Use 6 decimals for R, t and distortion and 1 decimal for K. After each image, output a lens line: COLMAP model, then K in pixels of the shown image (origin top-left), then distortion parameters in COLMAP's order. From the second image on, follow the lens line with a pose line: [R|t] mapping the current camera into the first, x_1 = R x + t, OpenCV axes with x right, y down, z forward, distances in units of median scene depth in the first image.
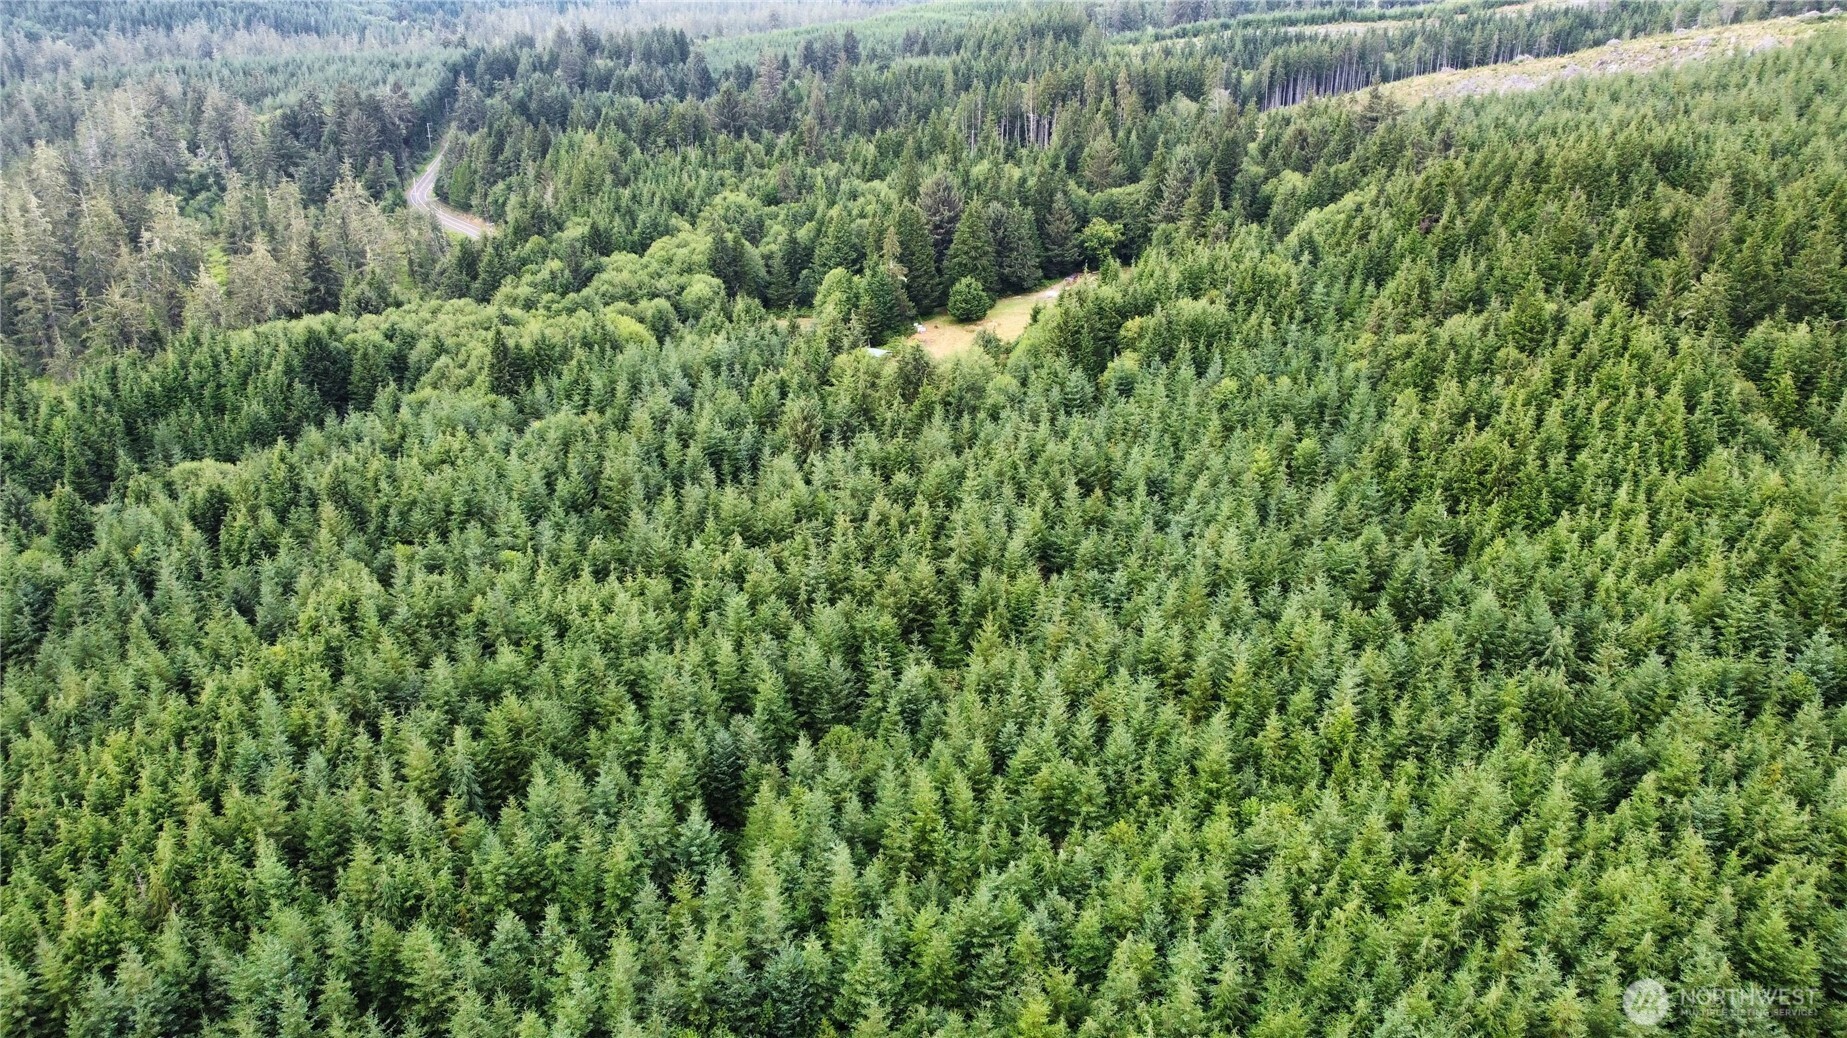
lens RADIAL K [[1390.2, 0, 923.5], [0, 1390.2, 519.0], [0, 0, 1]] dist [0.006671, -0.005697]
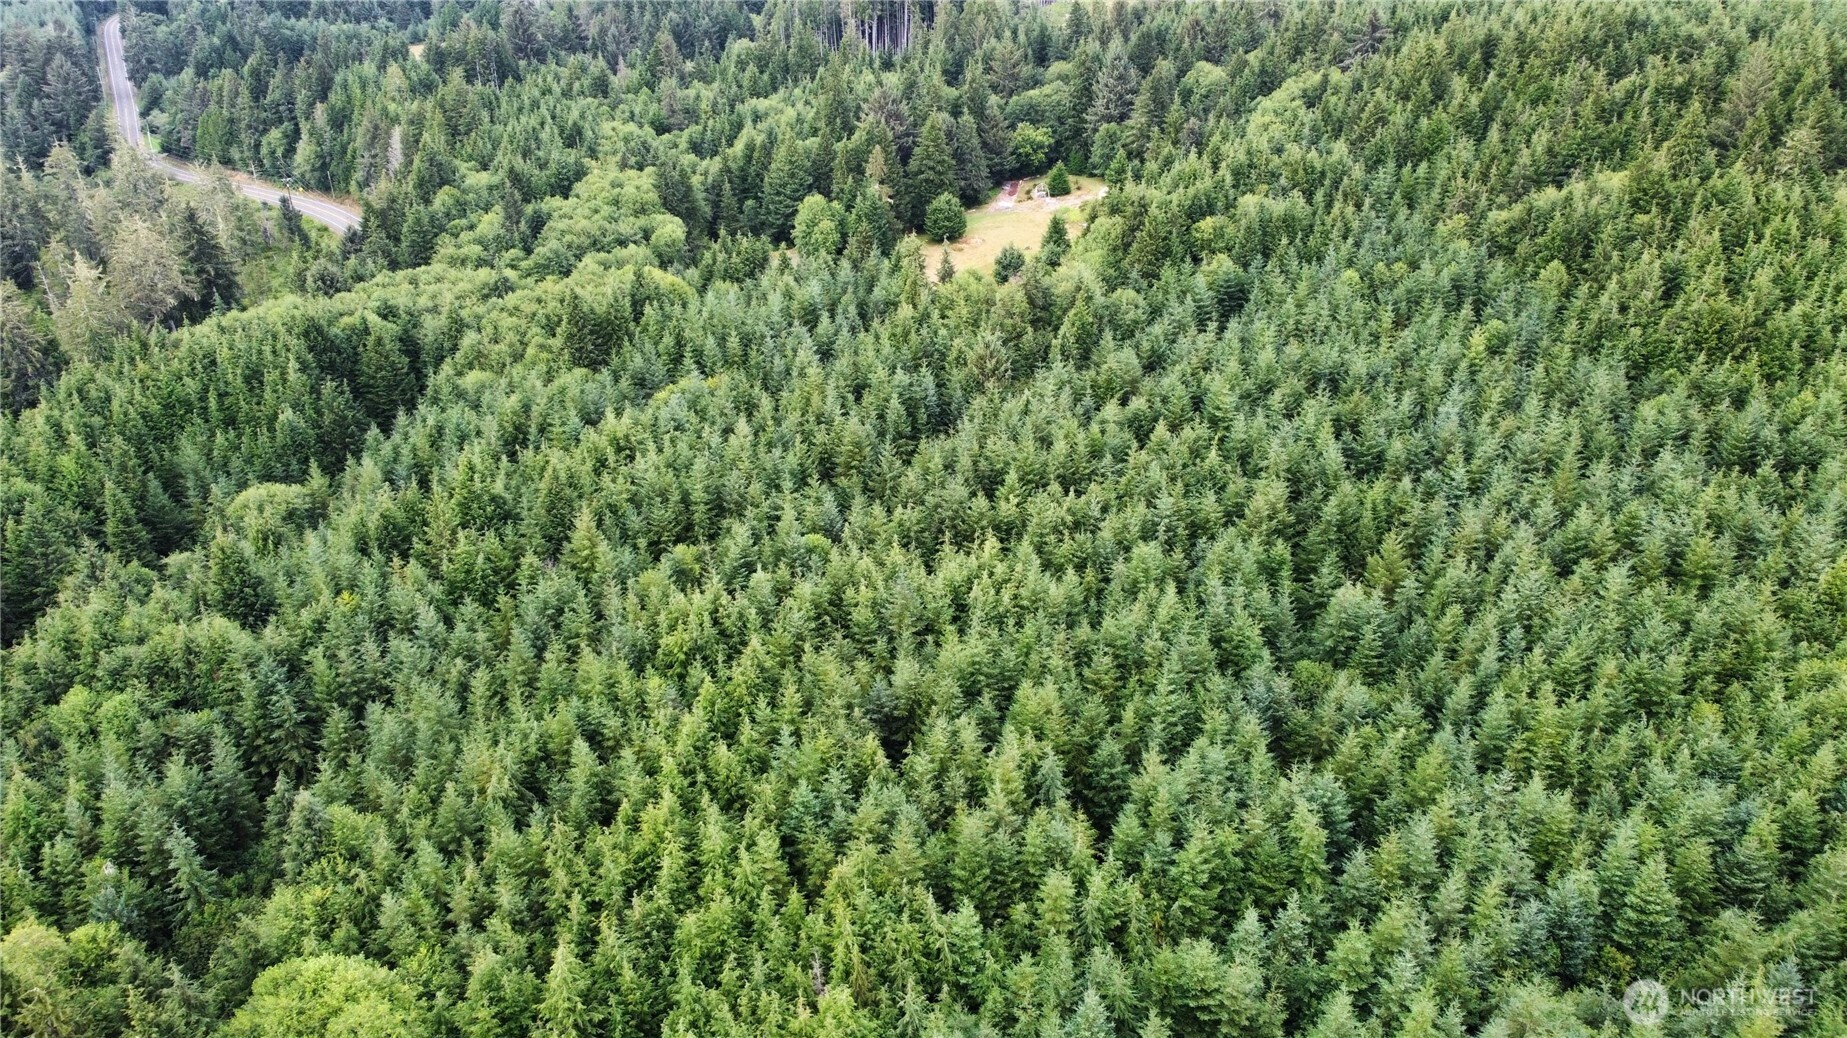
lens RADIAL K [[1390.2, 0, 923.5], [0, 1390.2, 519.0], [0, 0, 1]] dist [0.006671, -0.005697]
pose [[0.958168, -0.140373, 0.249419, -0.259641], [0.124992, 0.989200, 0.076555, -0.027514], [-0.257472, -0.042177, 0.965365, 0.069210]]
